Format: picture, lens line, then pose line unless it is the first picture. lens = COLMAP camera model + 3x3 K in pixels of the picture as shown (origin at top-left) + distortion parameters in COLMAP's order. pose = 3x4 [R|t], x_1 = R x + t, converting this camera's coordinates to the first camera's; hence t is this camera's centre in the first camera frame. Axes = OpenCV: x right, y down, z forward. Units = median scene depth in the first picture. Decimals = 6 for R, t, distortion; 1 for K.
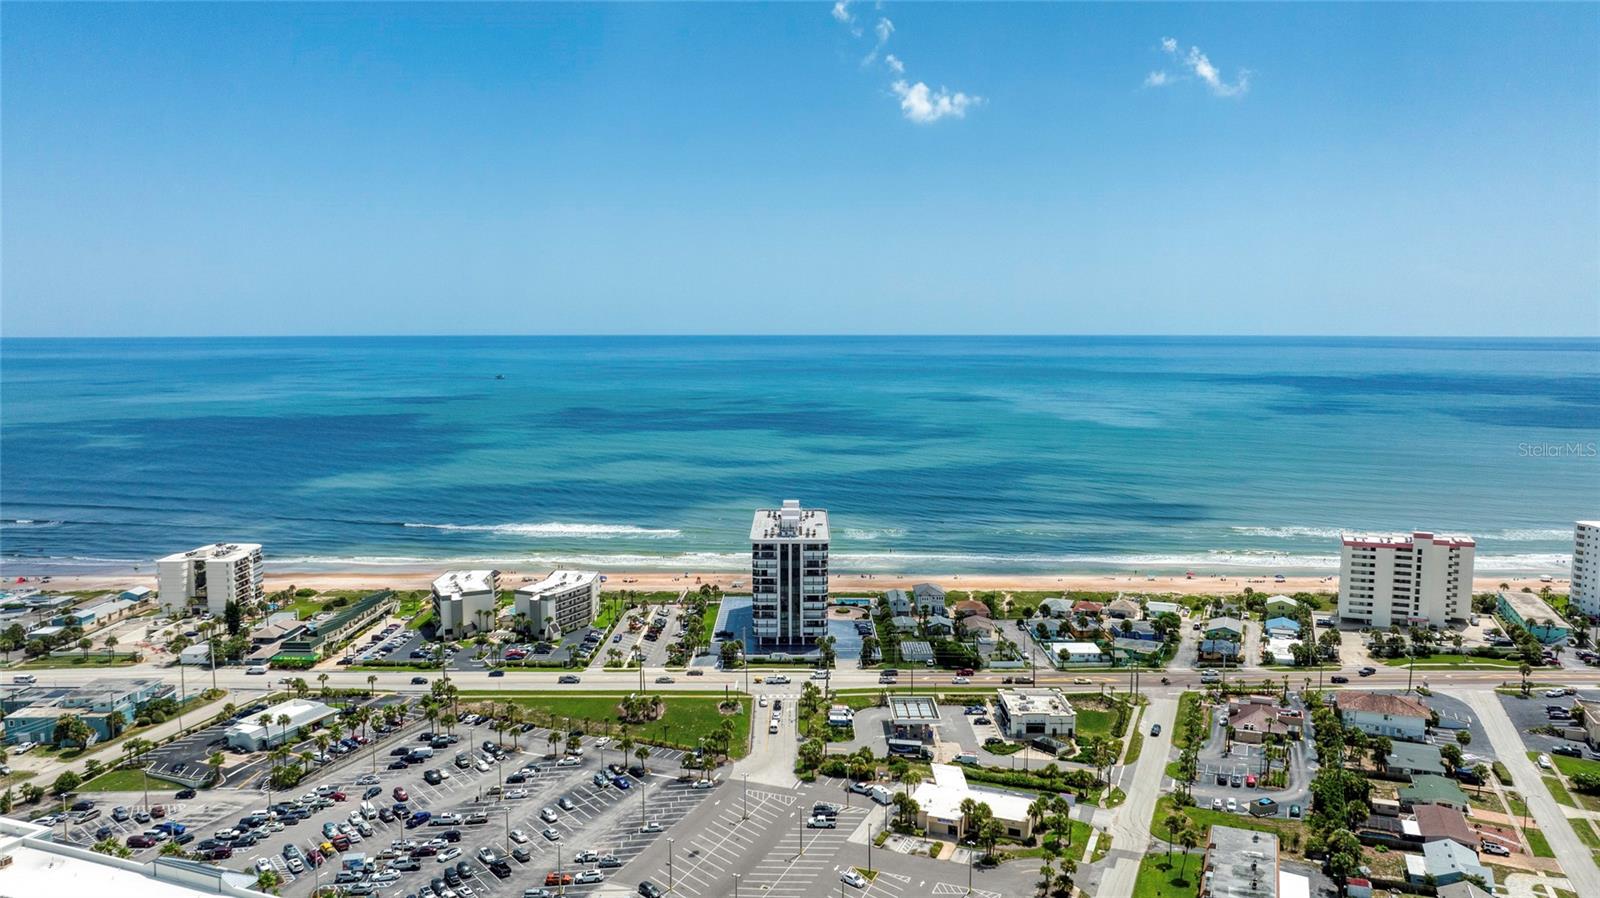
lens RADIAL K [[1131.9, 0, 796.1], [0, 1131.9, 453.6], [0, 0, 1]] dist [-0.028287, 0.018469]
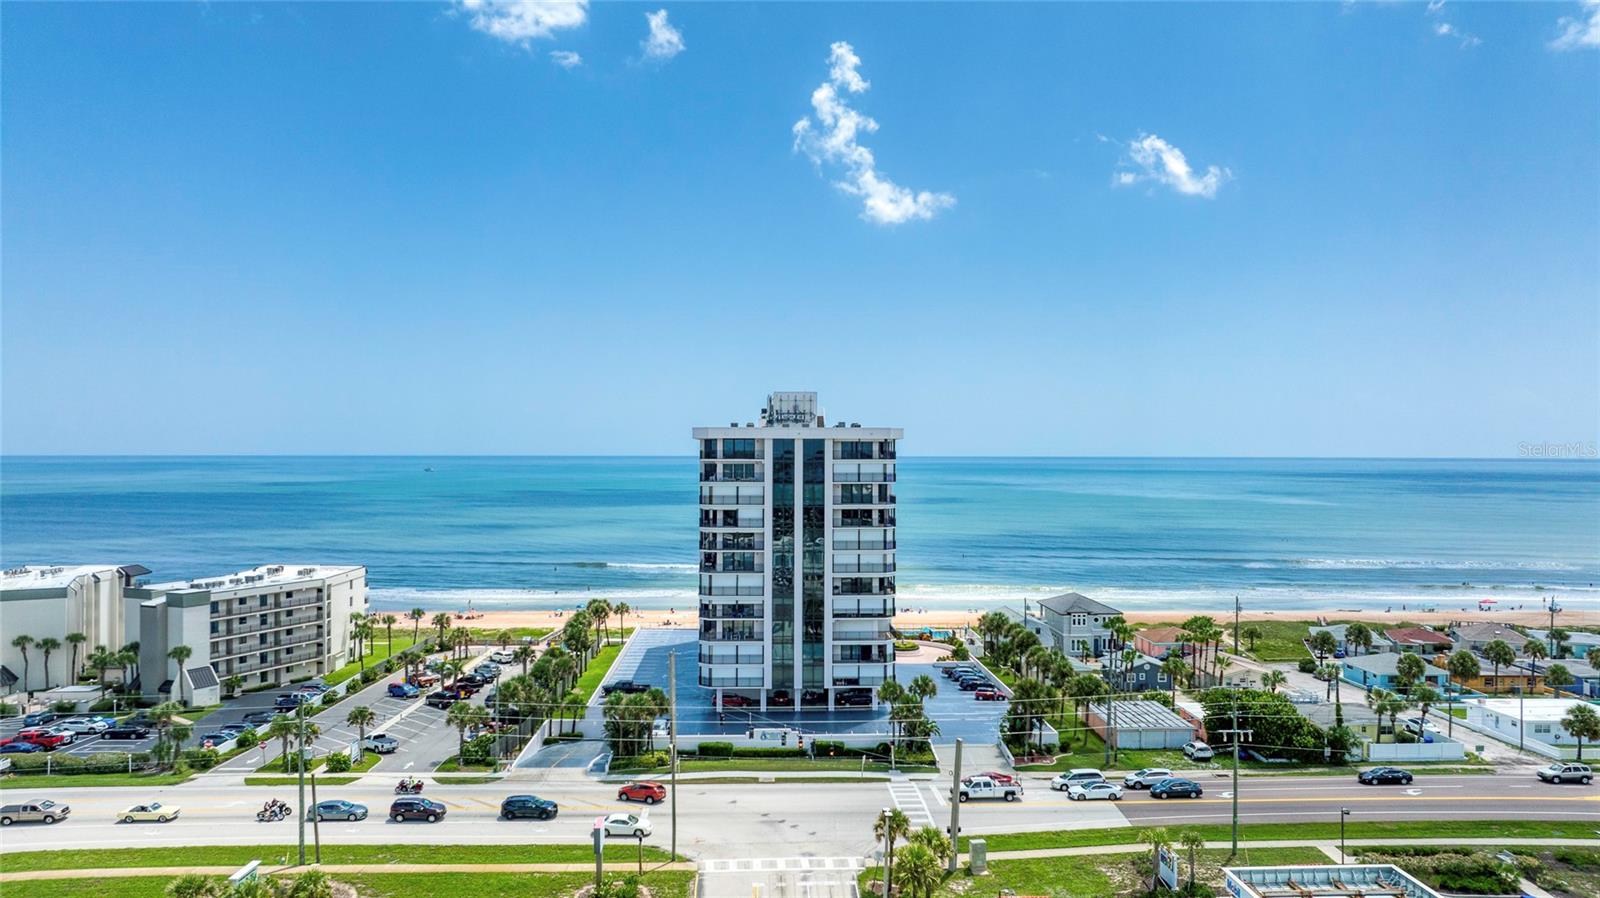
lens RADIAL K [[1131.9, 0, 801.2], [0, 1131.9, 442.8], [0, 0, 1]] dist [-0.028287, 0.018469]
pose [[0.999170, 0.002367, 0.040659, -0.019790], [0.002437, 0.993047, -0.117697, 0.125175], [-0.040655, 0.117699, 0.992217, 0.618401]]
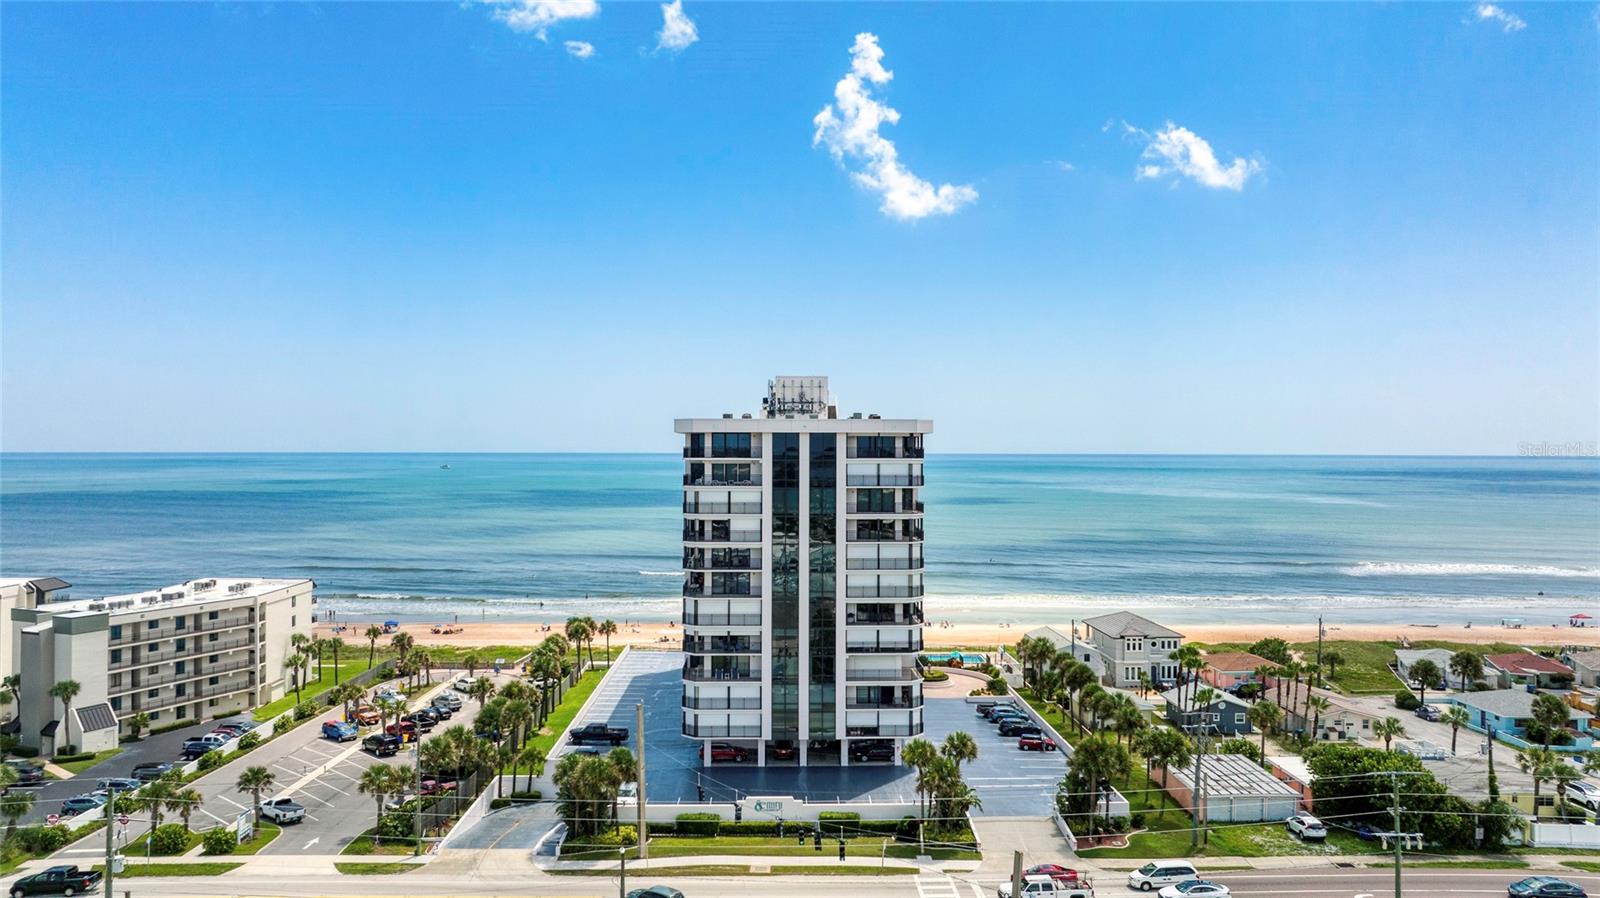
lens RADIAL K [[1131.9, 0, 803.4], [0, 1131.9, 451.8], [0, 0, 1]] dist [-0.028287, 0.018469]
pose [[0.999692, 0.002256, 0.024703, -0.013118], [0.000411, 0.994214, -0.107416, 0.117404], [-0.024802, 0.107393, 0.993907, 0.688799]]
